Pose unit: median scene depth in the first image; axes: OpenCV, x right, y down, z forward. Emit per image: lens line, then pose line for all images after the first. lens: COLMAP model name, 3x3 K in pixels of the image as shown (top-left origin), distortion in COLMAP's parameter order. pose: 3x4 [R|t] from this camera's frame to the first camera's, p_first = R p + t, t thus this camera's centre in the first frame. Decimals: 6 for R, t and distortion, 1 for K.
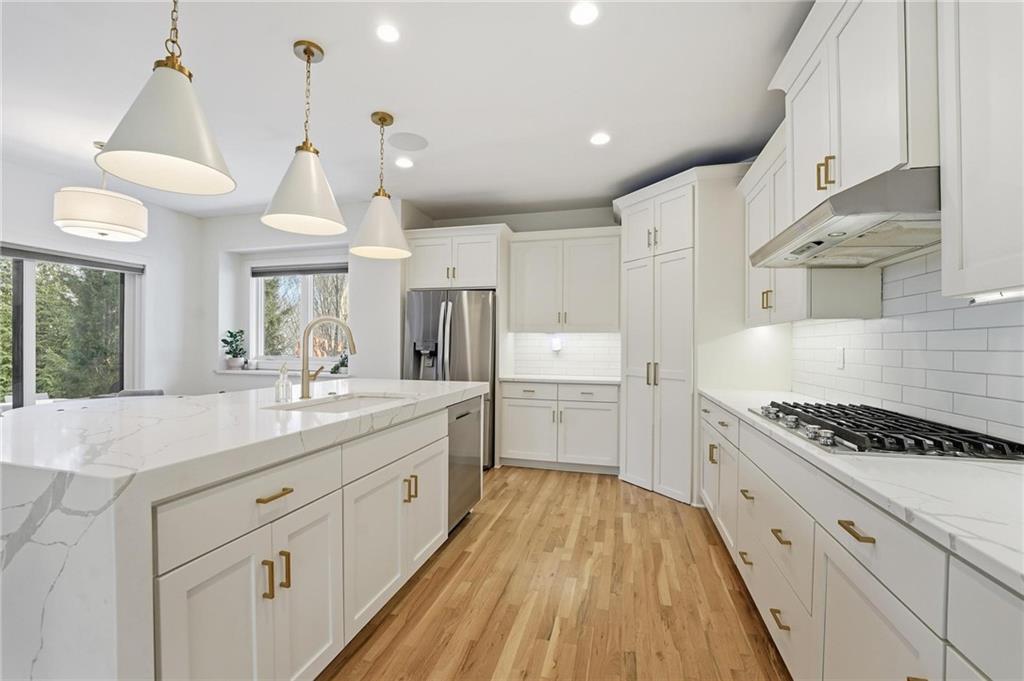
lens RADIAL K [[425.2, 0, 510.8], [0, 425.2, 346.5], [0, 0, 1]] dist [-0.024974, 0.002154]
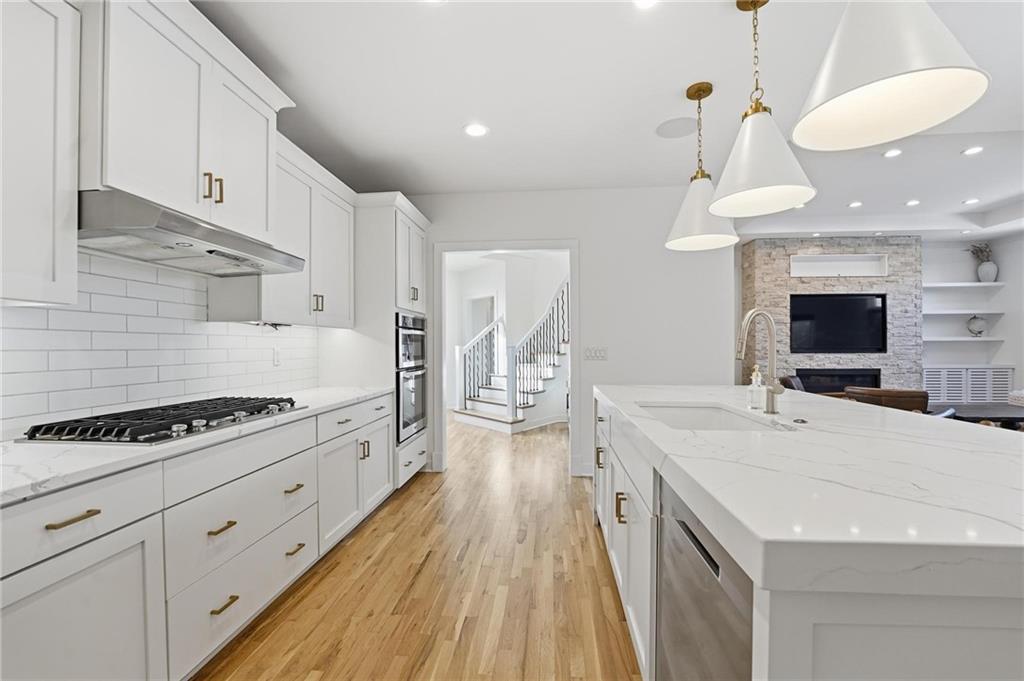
lens RADIAL K [[425.2, 0, 514.6], [0, 425.2, 349.5], [0, 0, 1]] dist [-0.024974, 0.002154]
pose [[-0.983838, -0.002509, -0.179043, 0.115112], [-0.004122, 0.999954, 0.008635, -0.003694], [0.179013, 0.009233, -0.983803, 1.465389]]
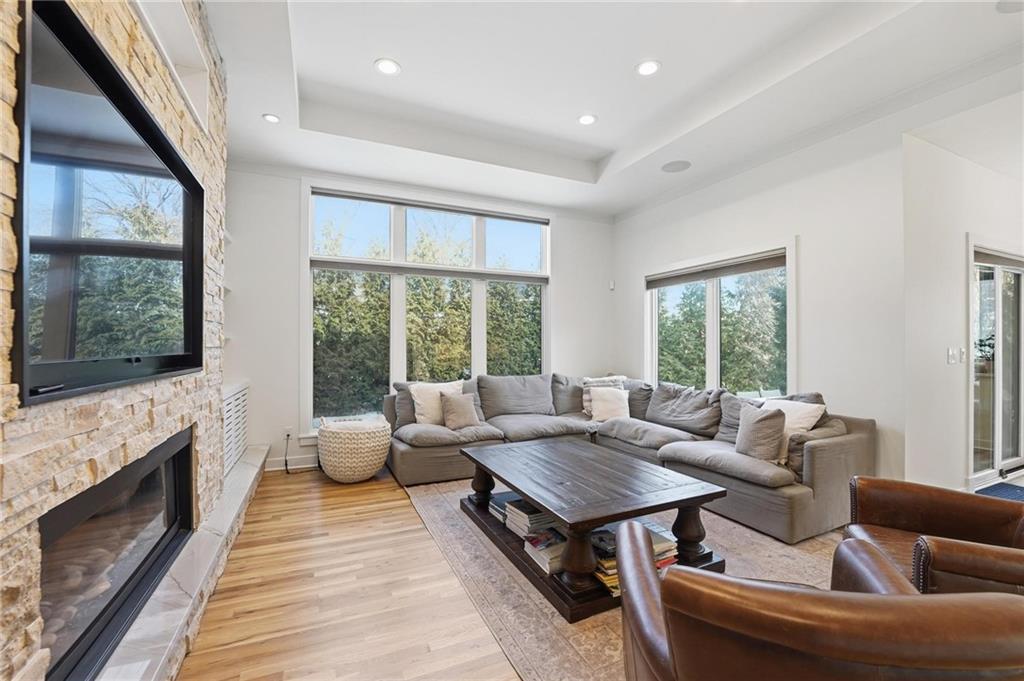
lens RADIAL K [[425.2, 0, 507.8], [0, 425.2, 346.4], [0, 0, 1]] dist [-0.024974, 0.002154]
pose [[0.636679, -0.005749, -0.771108, -1.690749], [-0.000857, 0.999966, -0.008163, -0.010822], [0.771129, 0.005858, 0.636652, -0.883886]]
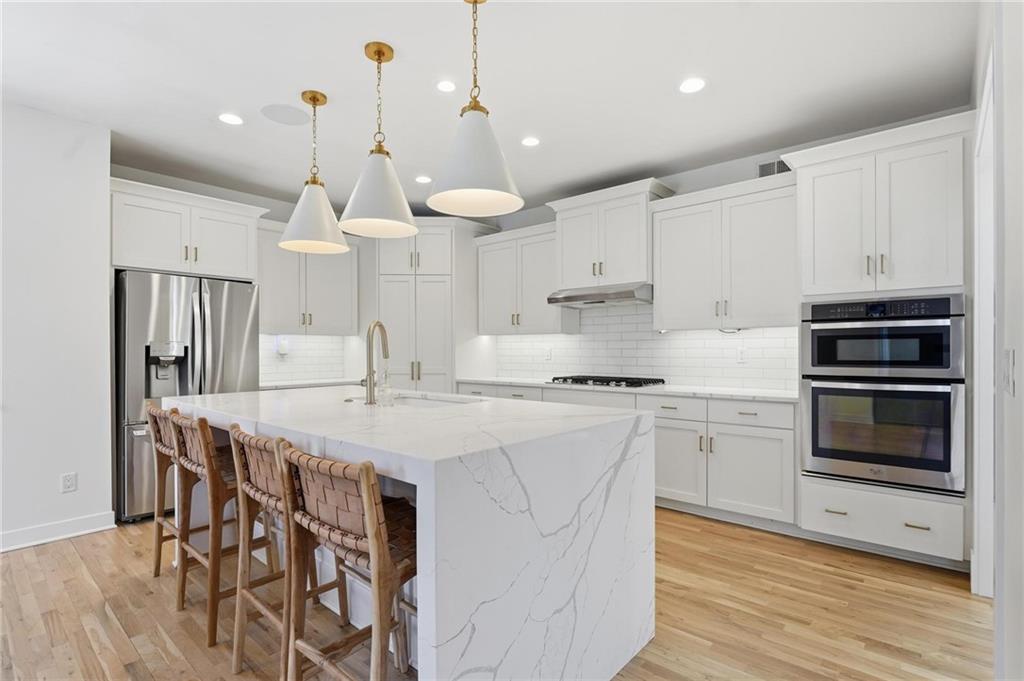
lens RADIAL K [[494.3, 0, 512.7], [0, 494.3, 345.6], [0, 0, 1]] dist [-0.005077, -0.000258]
pose [[0.434538, -0.002933, 0.900649, -1.189773], [0.007413, 0.999972, -0.000320, -0.008887], [-0.900623, 0.006816, 0.434547, 0.181740]]
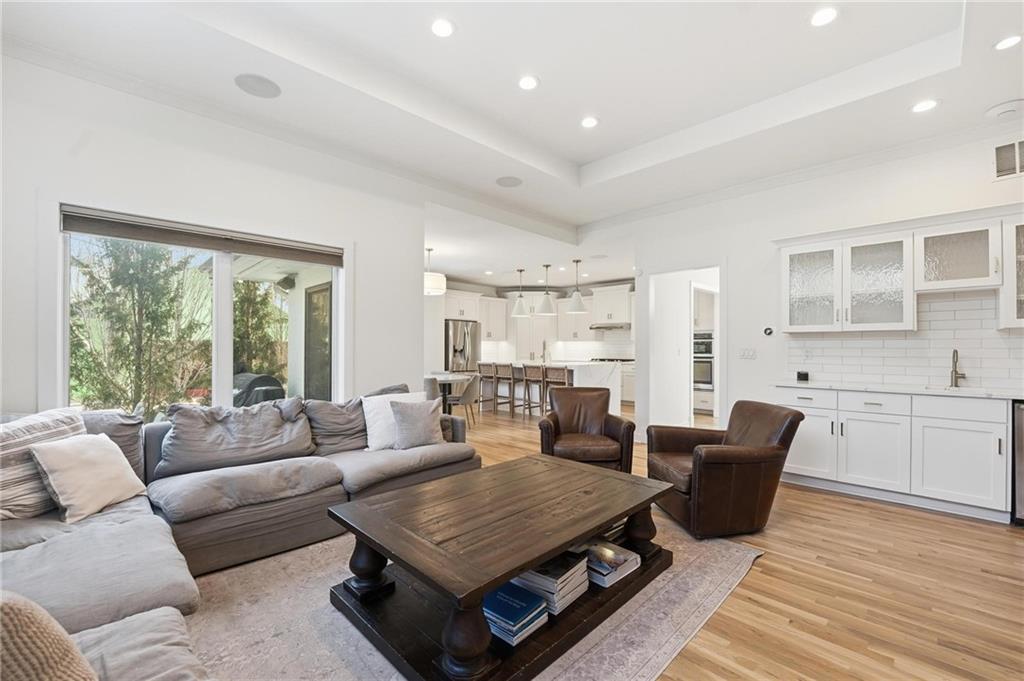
lens RADIAL K [[425.2, 0, 512.7], [0, 425.2, 345.8], [0, 0, 1]] dist [-0.024974, 0.002154]
pose [[0.501864, -0.003981, 0.864937, -3.214381], [0.002108, 0.999992, 0.003380, -0.026477], [-0.864944, 0.000127, 0.501868, -0.488608]]
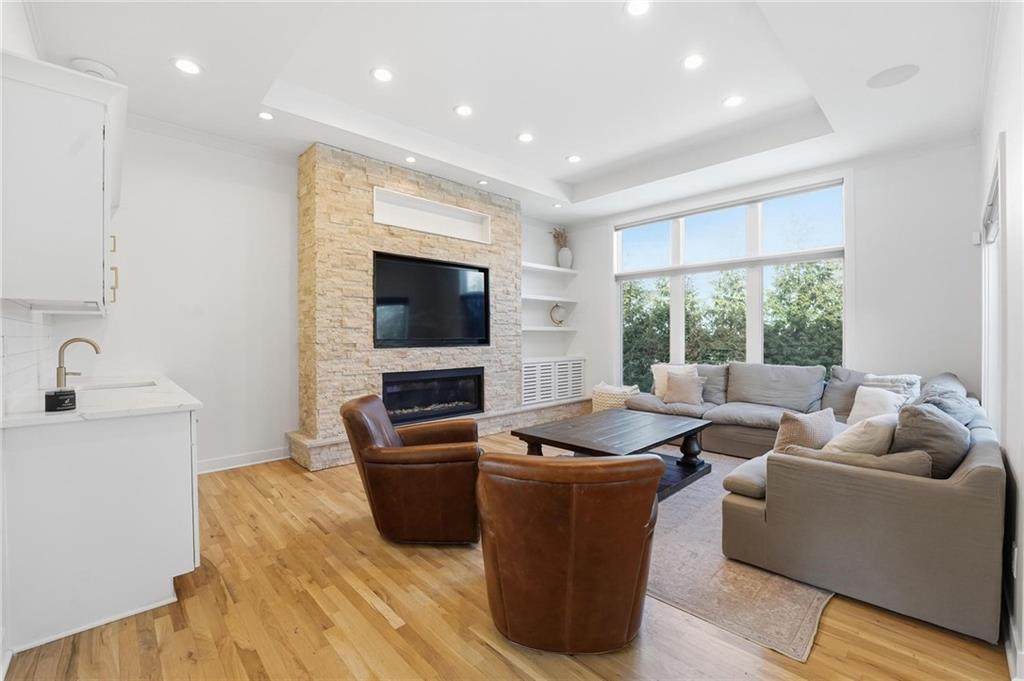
lens RADIAL K [[425.2, 0, 509.1], [0, 425.2, 338.0], [0, 0, 1]] dist [-0.024974, 0.002154]
pose [[-0.514812, -0.000921, -0.857303, -1.021047], [-0.003325, 0.999994, 0.000922, -0.007552], [0.857297, 0.003326, -0.514812, 0.371279]]
